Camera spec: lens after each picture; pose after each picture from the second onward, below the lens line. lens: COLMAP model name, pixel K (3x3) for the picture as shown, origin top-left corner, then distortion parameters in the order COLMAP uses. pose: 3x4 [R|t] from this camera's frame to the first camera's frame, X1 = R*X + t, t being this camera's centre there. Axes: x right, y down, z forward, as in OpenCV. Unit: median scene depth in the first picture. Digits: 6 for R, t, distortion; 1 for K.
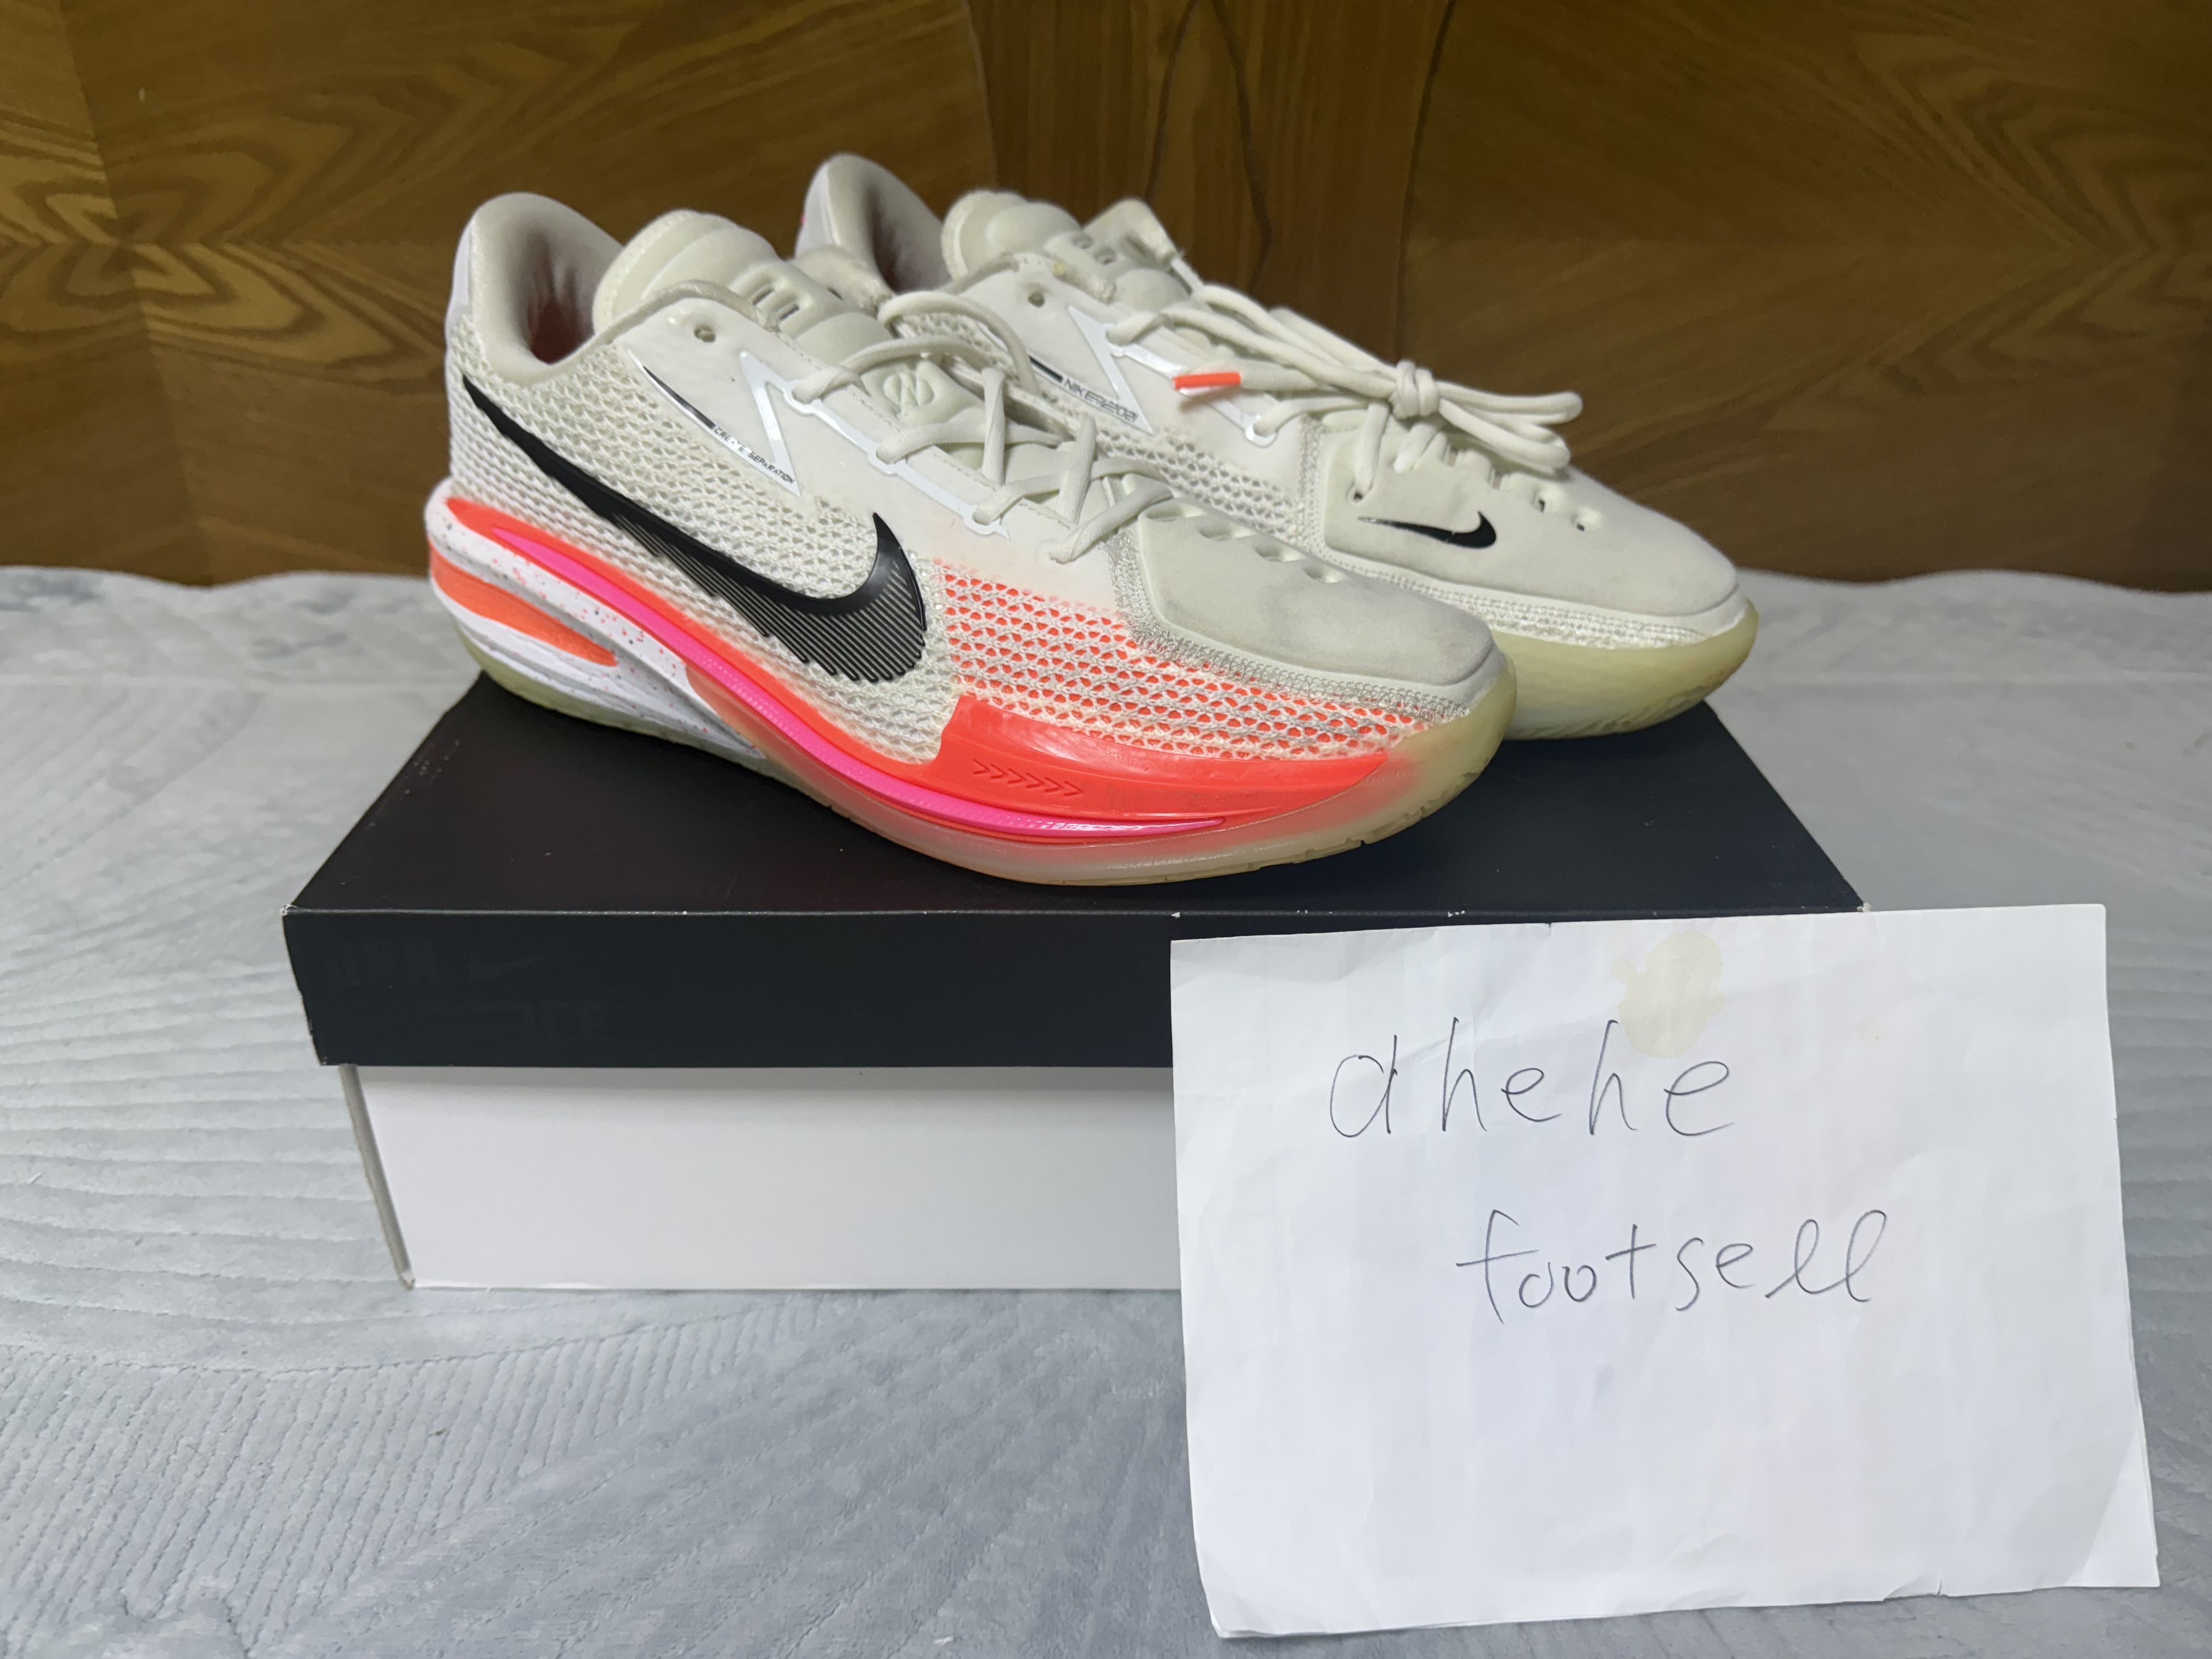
lens RADIAL K [[1600.4, 0, 1113.6], [0, 1600.4, 818.2], [0, 0, 1]] dist [-0.014955, -0.003628]
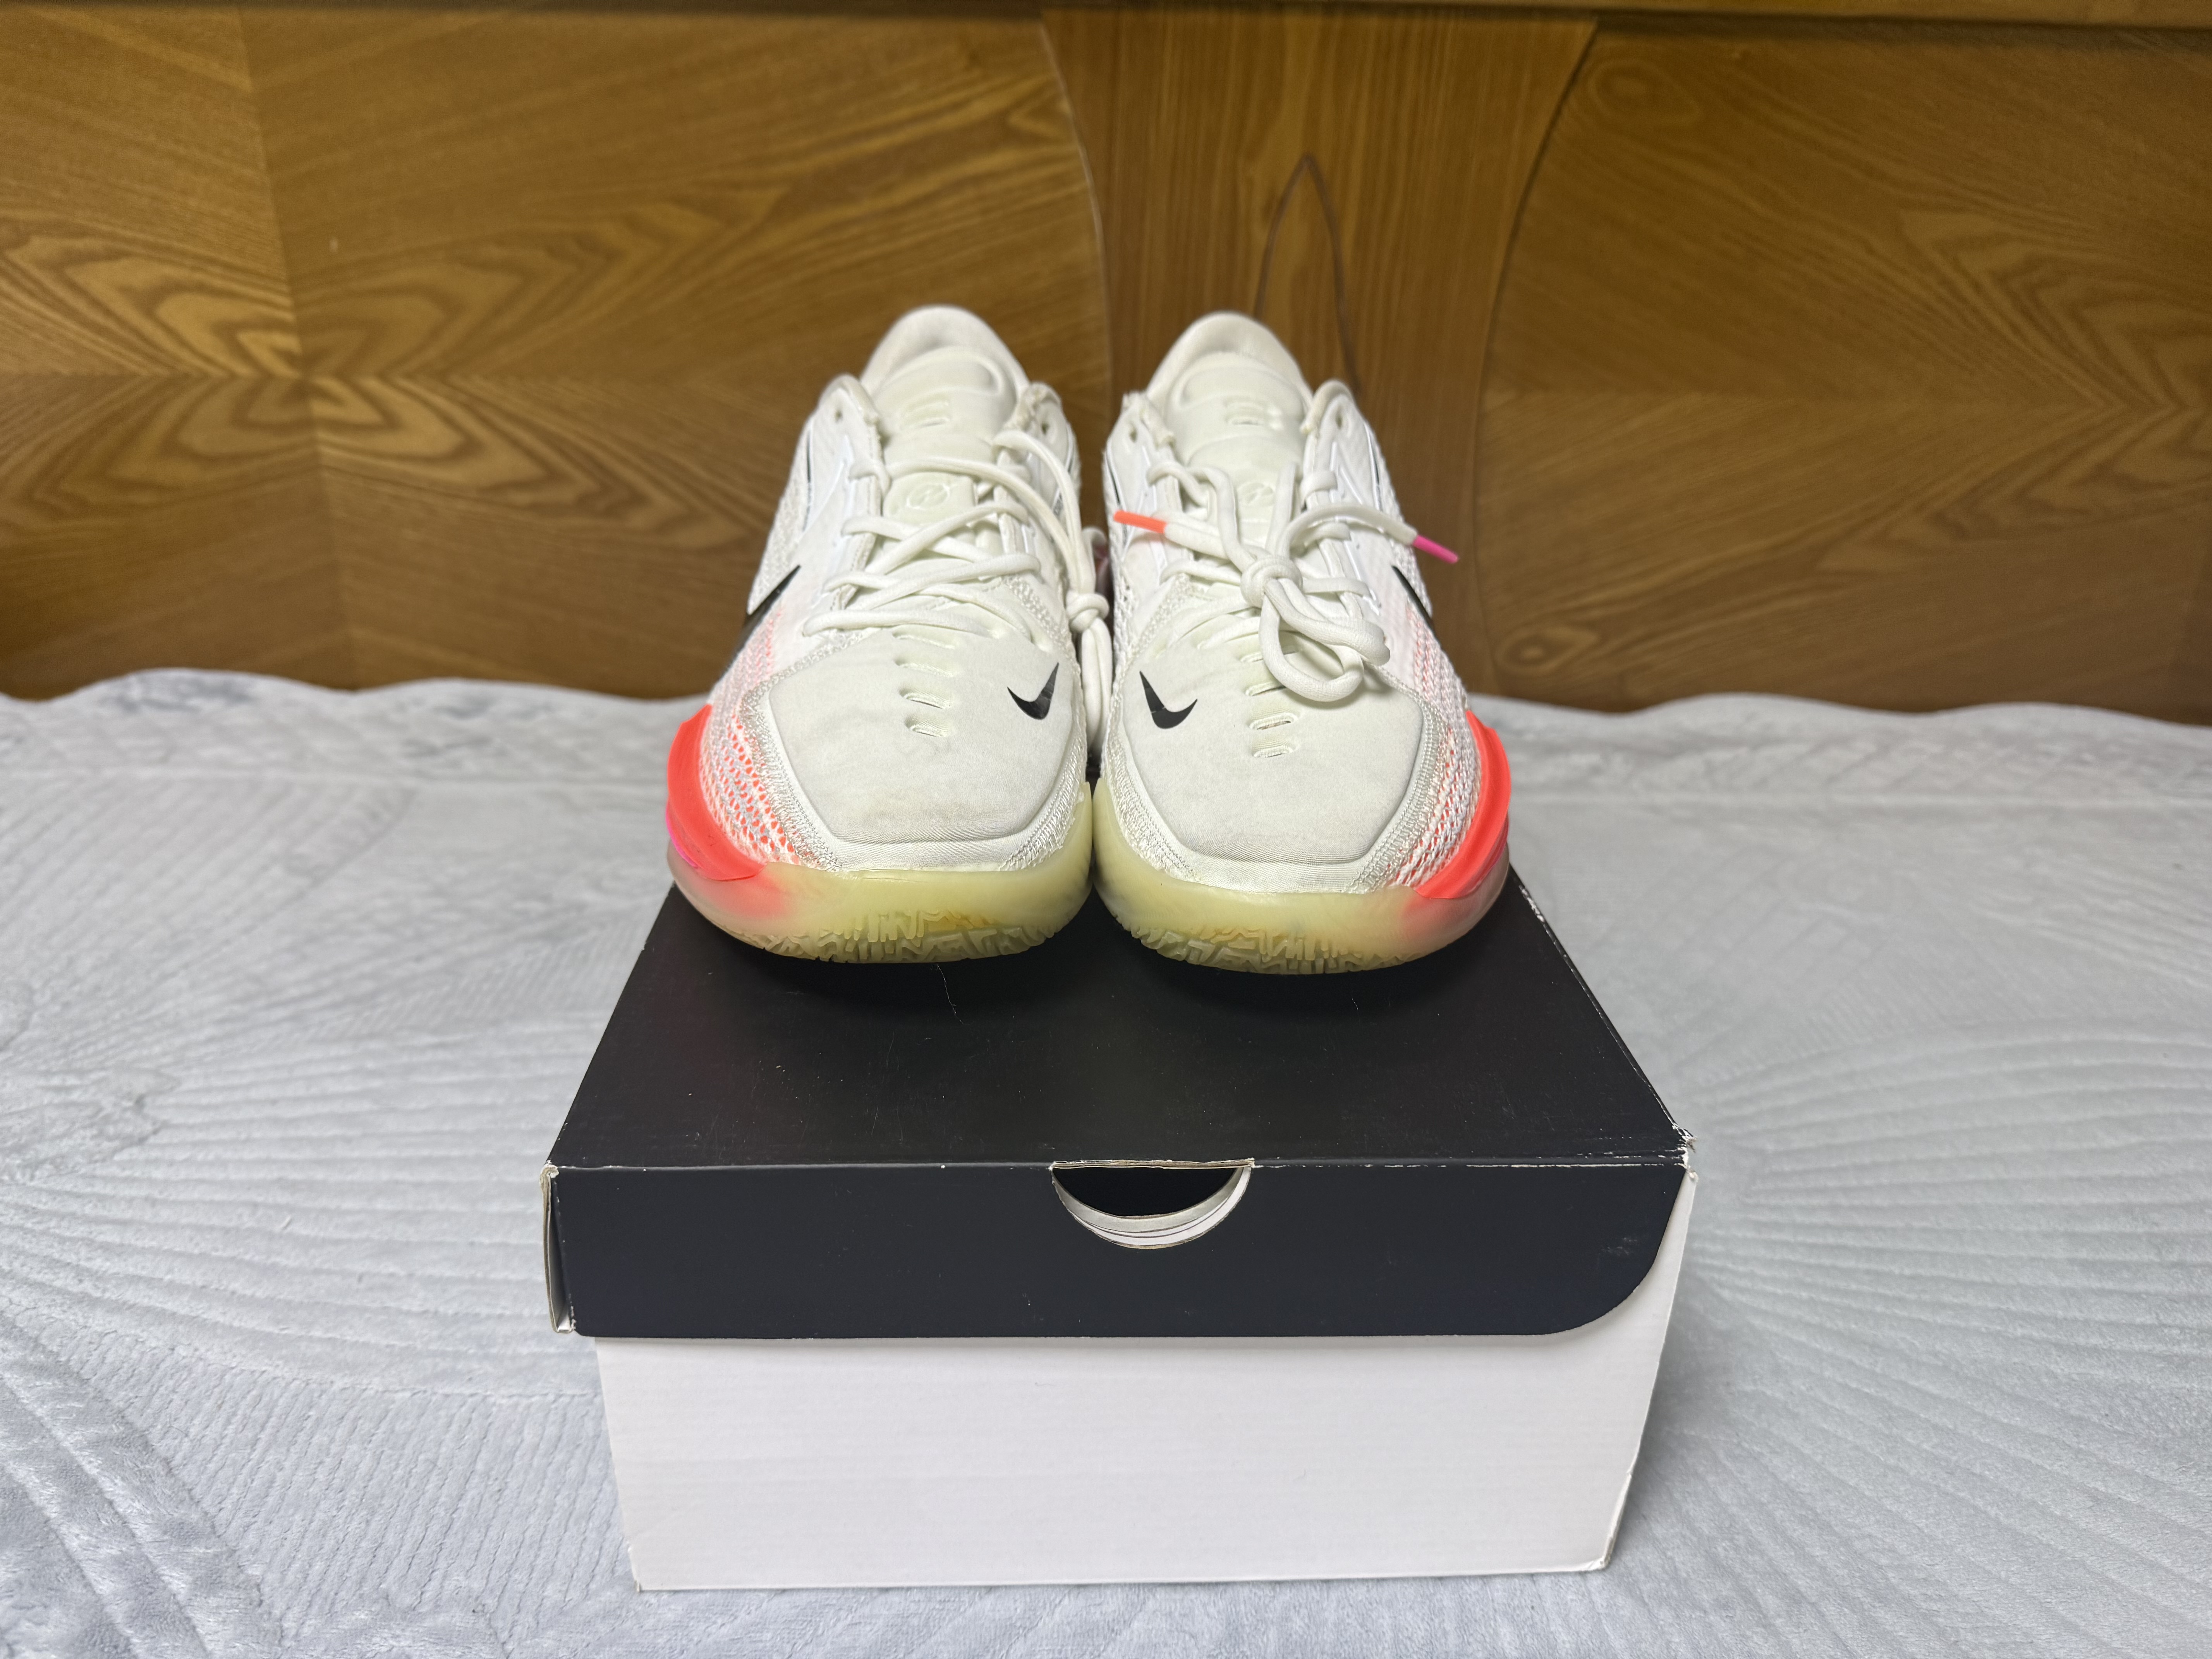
lens RADIAL K [[1600.4, 0, 1110.4], [0, 1600.4, 820.7], [0, 0, 1]] dist [-0.014955, -0.003628]
pose [[0.999825, 0.016257, -0.009210, -0.059498], [-0.016942, 0.996655, -0.079943, 0.019812], [0.007879, 0.080086, 0.996757, -0.059901]]
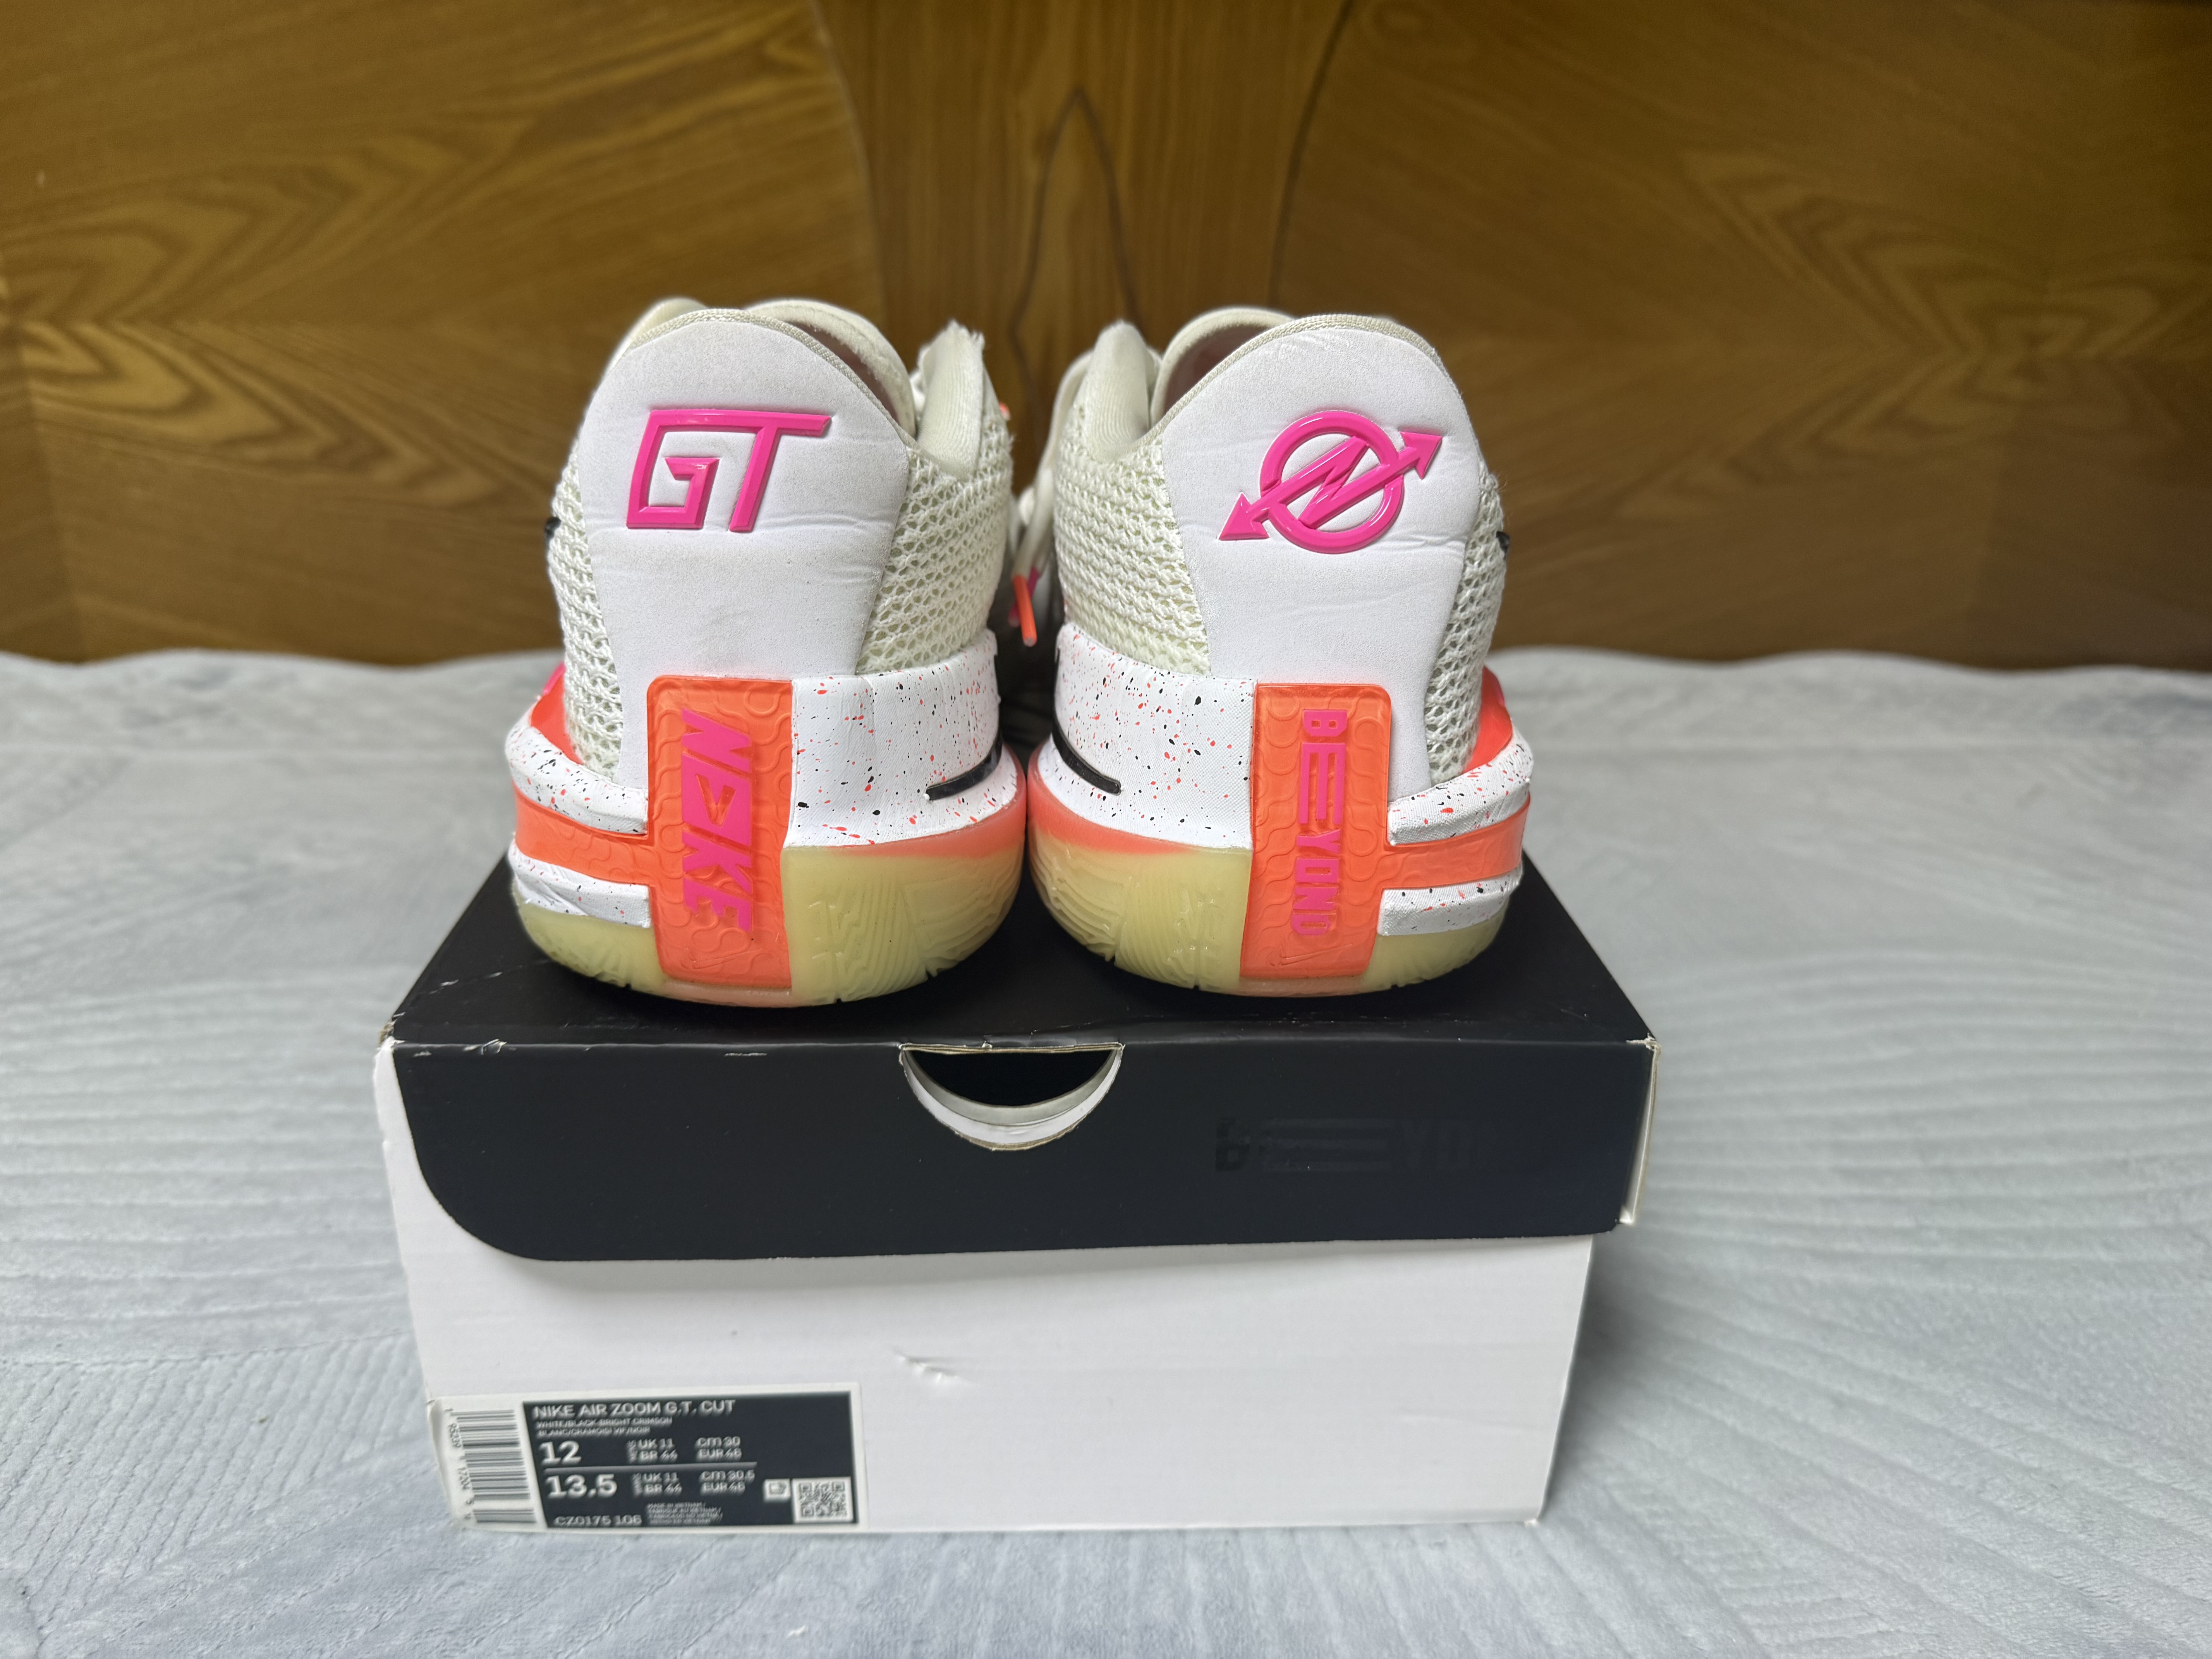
lens RADIAL K [[1600.4, 0, 1108.9], [0, 1600.4, 824.4], [0, 0, 1]] dist [-0.014955, -0.003628]
pose [[0.998596, -0.004488, 0.052774, 0.020119], [0.009877, 0.994705, -0.102298, 0.069980], [-0.052036, 0.102675, 0.993353, -0.008341]]
